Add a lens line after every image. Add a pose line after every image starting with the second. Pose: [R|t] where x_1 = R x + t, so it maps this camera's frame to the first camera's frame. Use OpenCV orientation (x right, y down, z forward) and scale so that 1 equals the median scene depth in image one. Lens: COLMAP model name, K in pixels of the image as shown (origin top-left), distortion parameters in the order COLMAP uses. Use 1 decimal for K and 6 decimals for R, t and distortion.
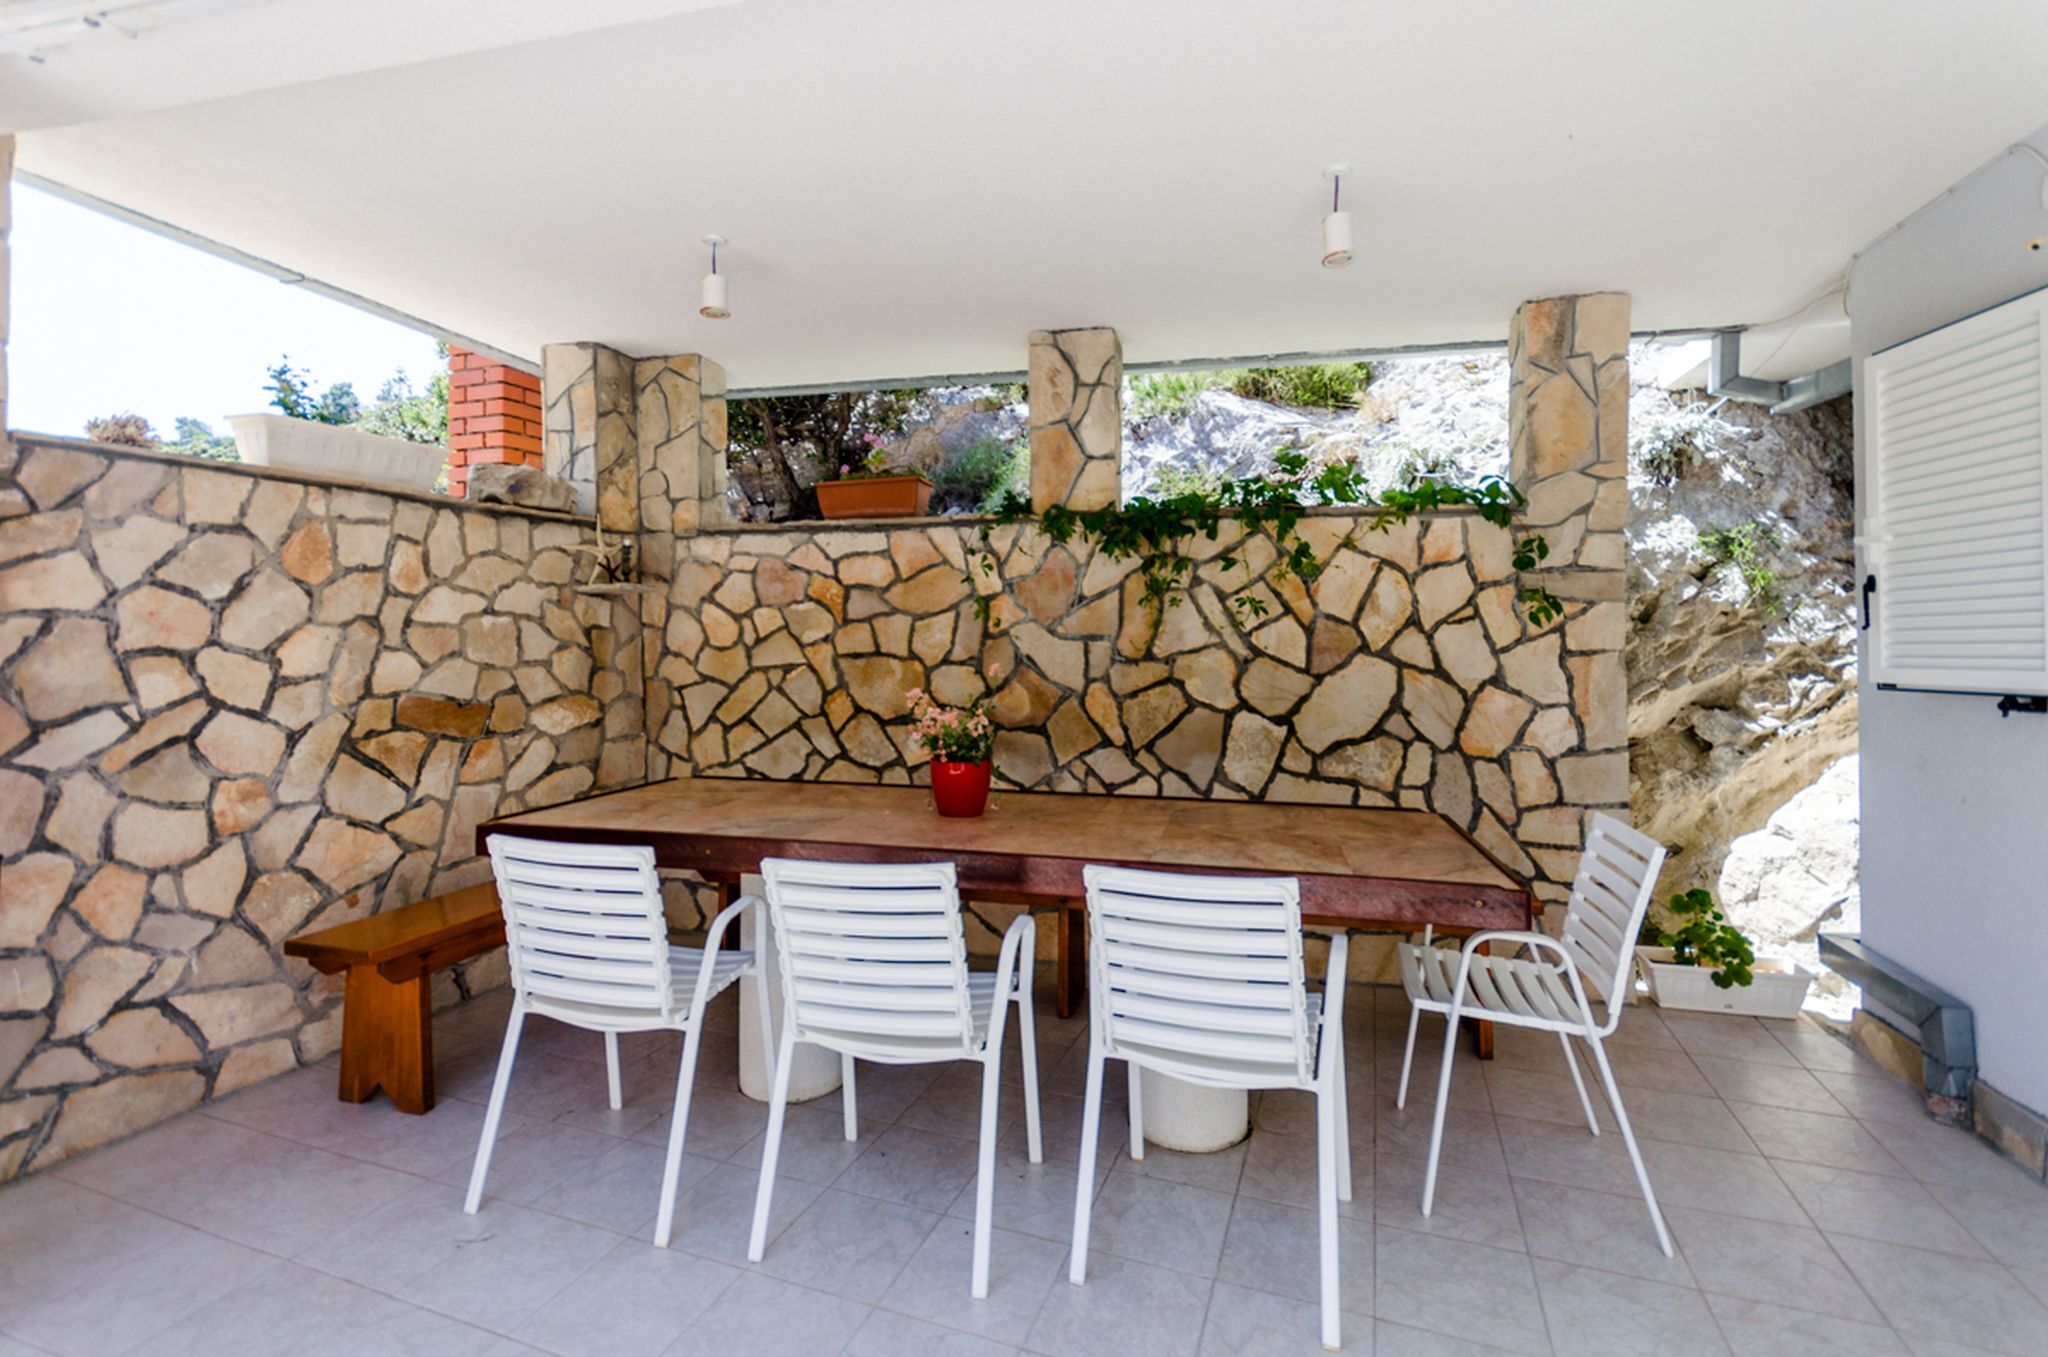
lens RADIAL K [[916.0, 0, 1025.6], [0, 916.0, 631.2], [0, 0, 1]] dist [0.013111, -0.003982]
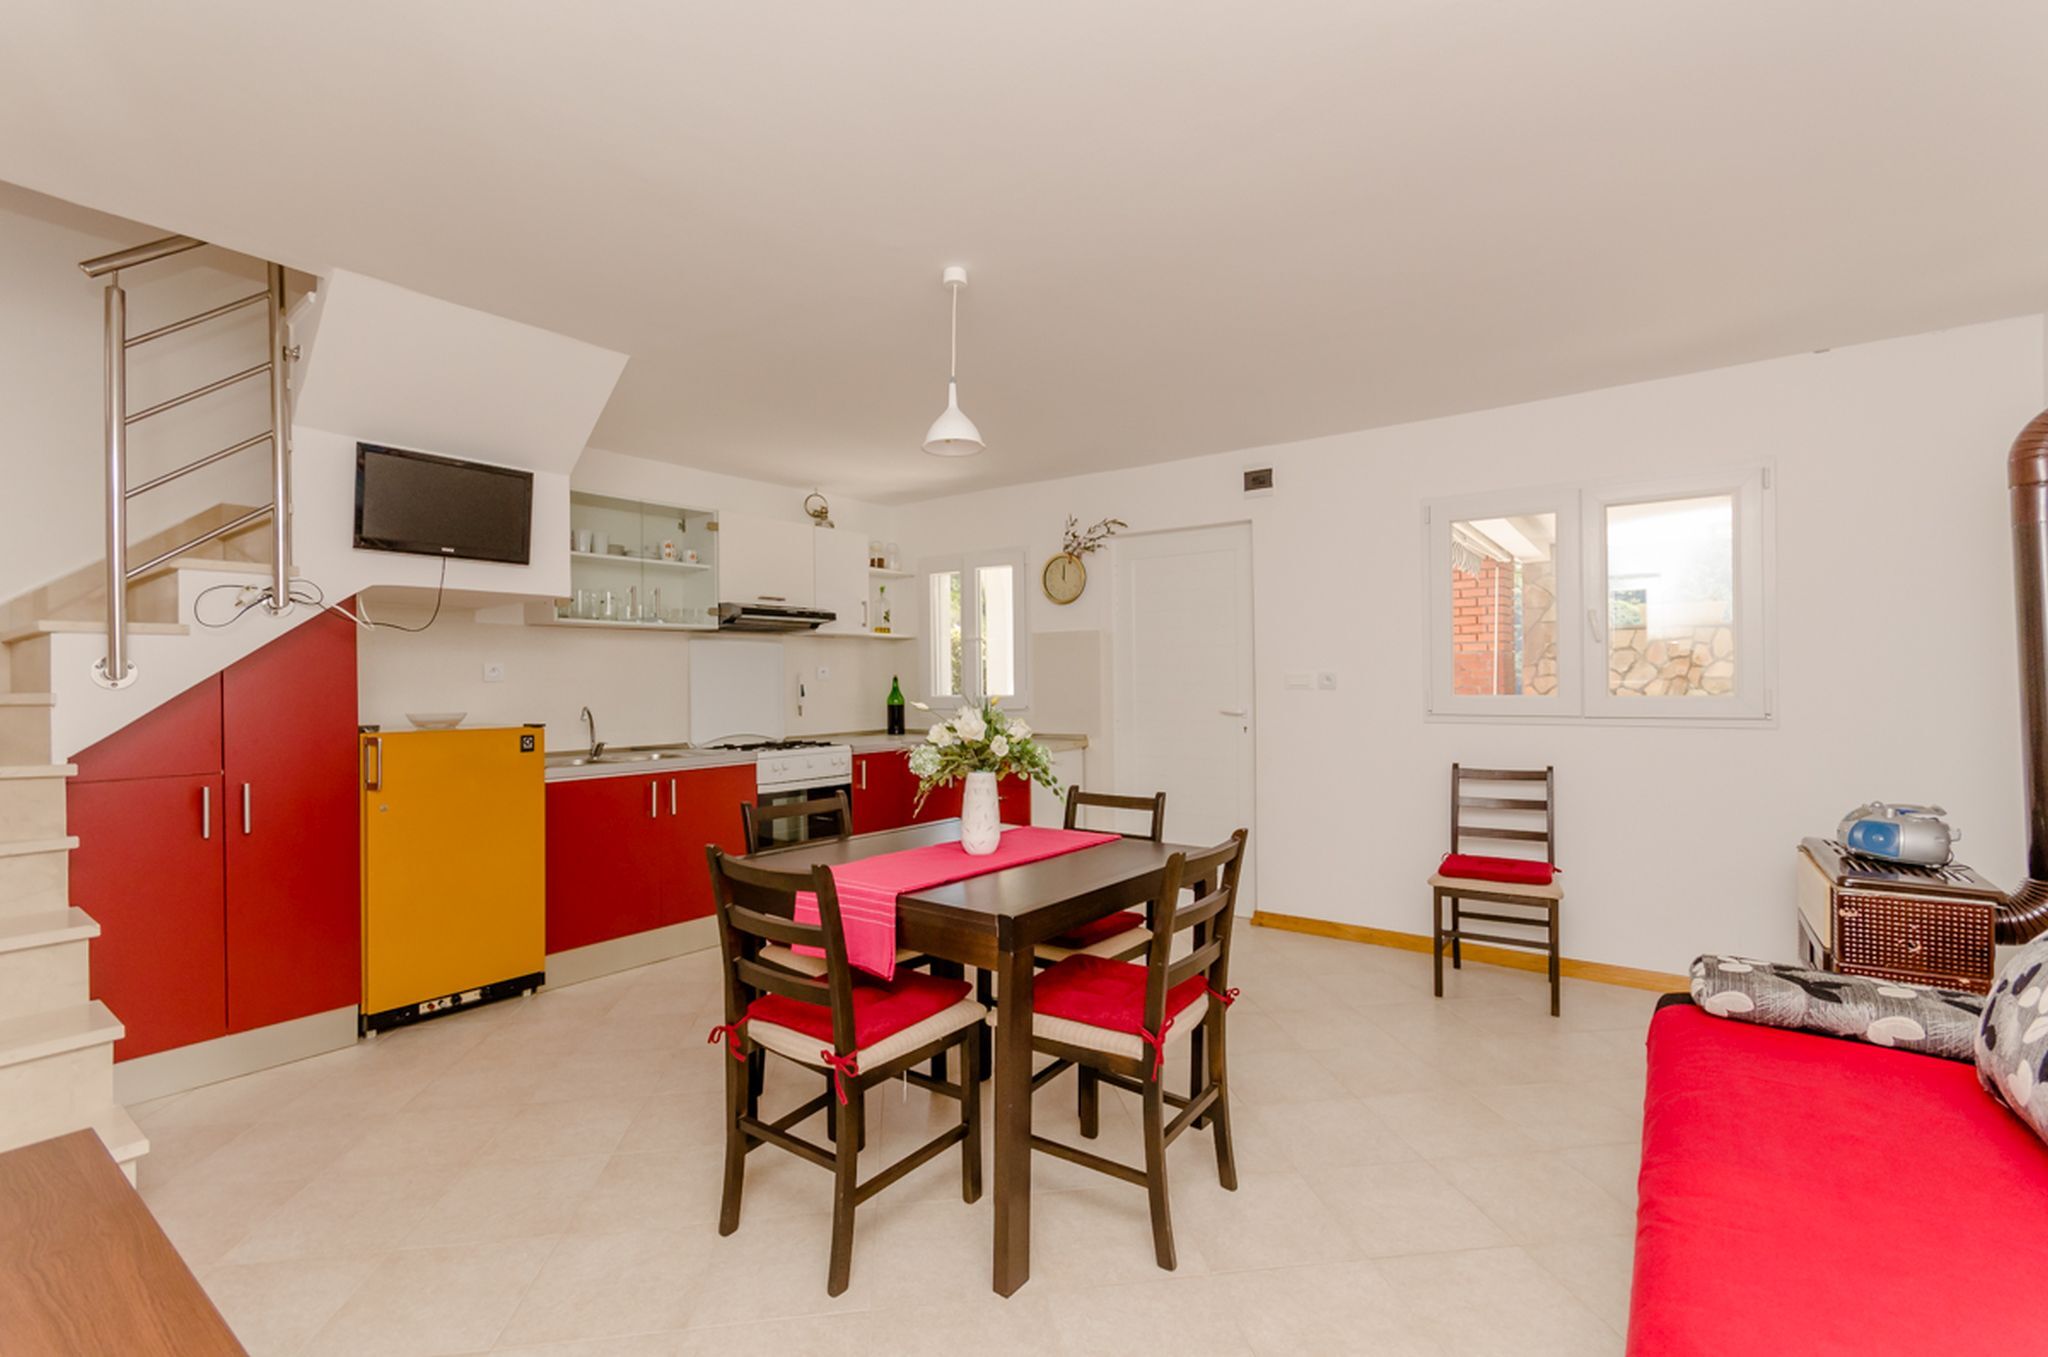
lens RADIAL K [[908.2, 0, 1040.5], [0, 908.2, 677.2], [0, 0, 1]] dist [0.001826, 0.000275]
pose [[-0.356055, -0.009915, -0.934412, 2.150952], [0.021587, 0.999590, -0.018833, -0.002472], [0.934216, -0.026877, -0.355695, 0.228578]]
